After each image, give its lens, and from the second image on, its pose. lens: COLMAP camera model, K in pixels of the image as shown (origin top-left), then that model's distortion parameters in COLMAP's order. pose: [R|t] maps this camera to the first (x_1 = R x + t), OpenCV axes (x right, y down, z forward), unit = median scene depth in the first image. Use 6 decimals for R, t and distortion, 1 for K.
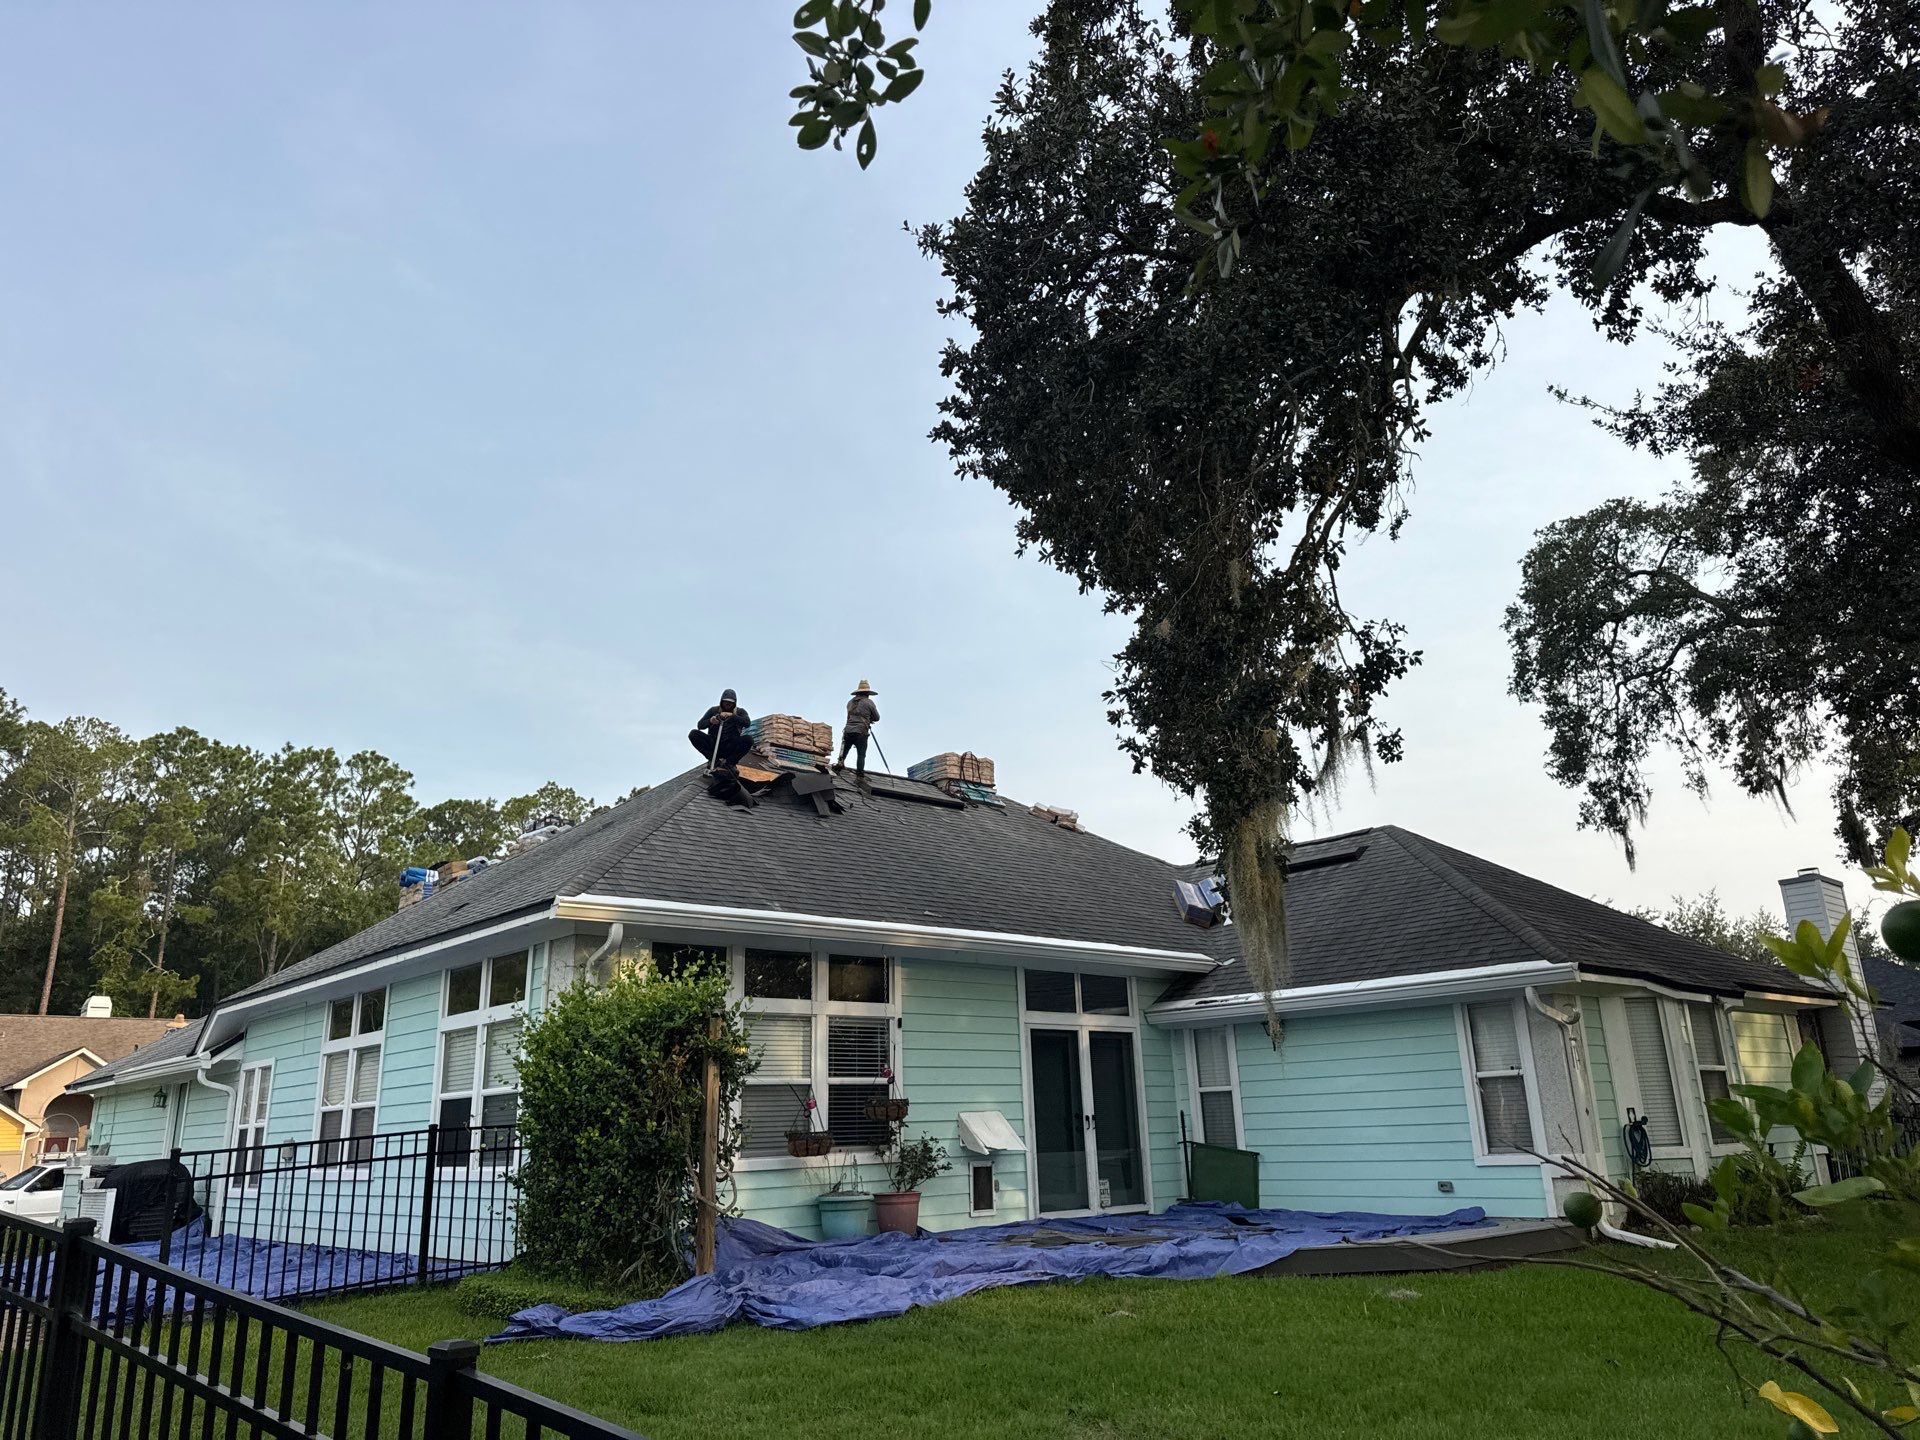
lens RADIAL K [[1350.8, 0, 957.3], [0, 1350.8, 674.2], [0, 0, 1]] dist [0.066157, -0.067176]
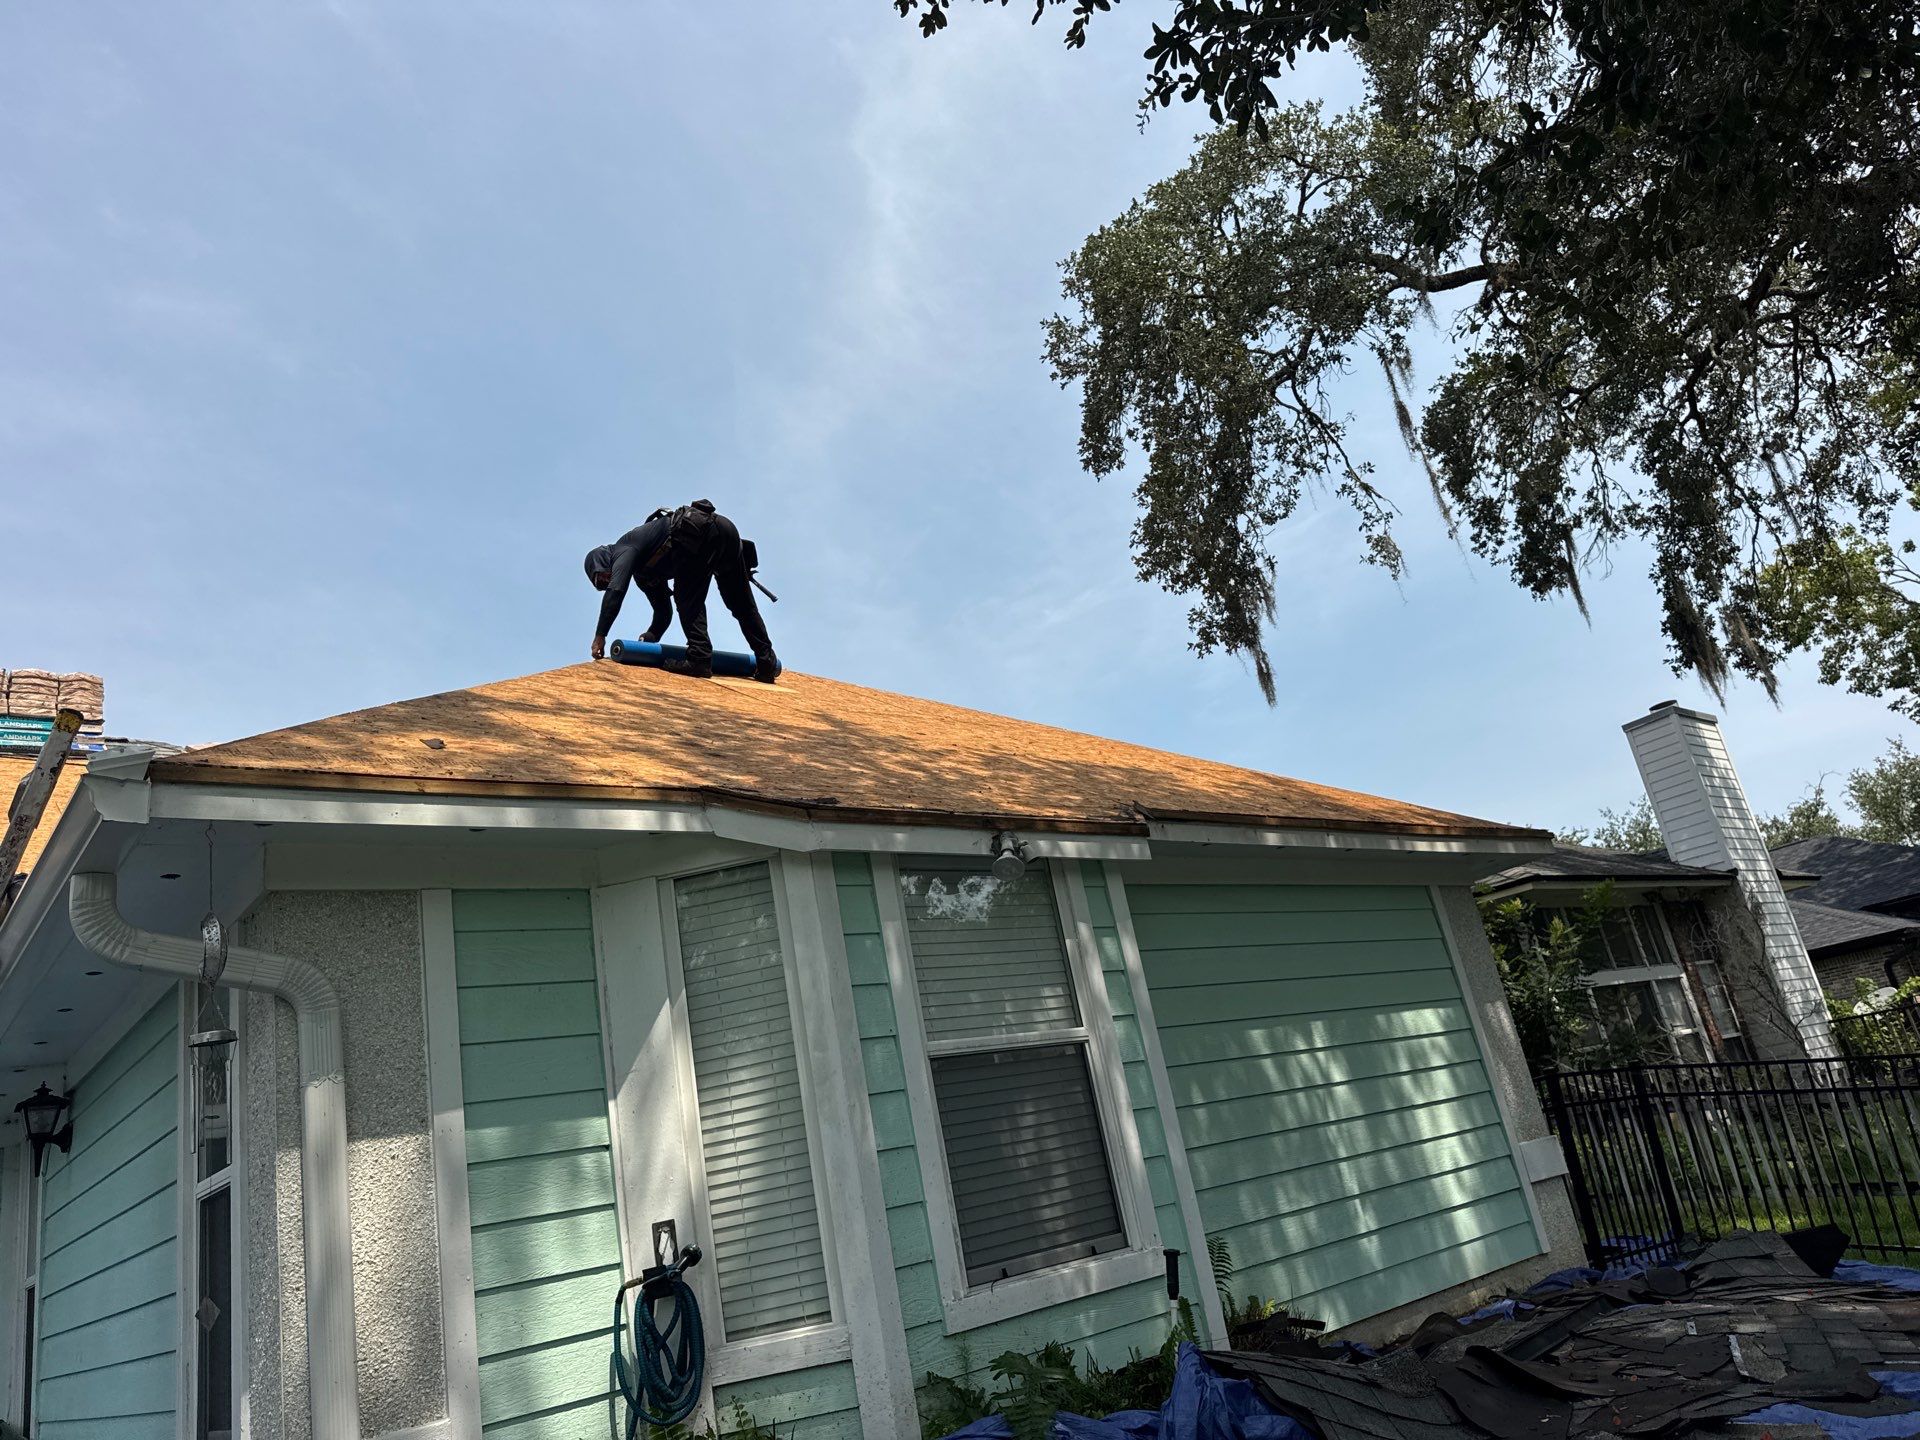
lens RADIAL K [[1350.8, 0, 981.7], [0, 1350.8, 716.6], [0, 0, 1]] dist [0.066157, -0.067176]
pose [[0.988586, -0.149286, 0.020264, 0.504634], [0.149356, 0.988782, -0.001959, 0.185708], [-0.019744, 0.004963, 0.999793, 0.595649]]
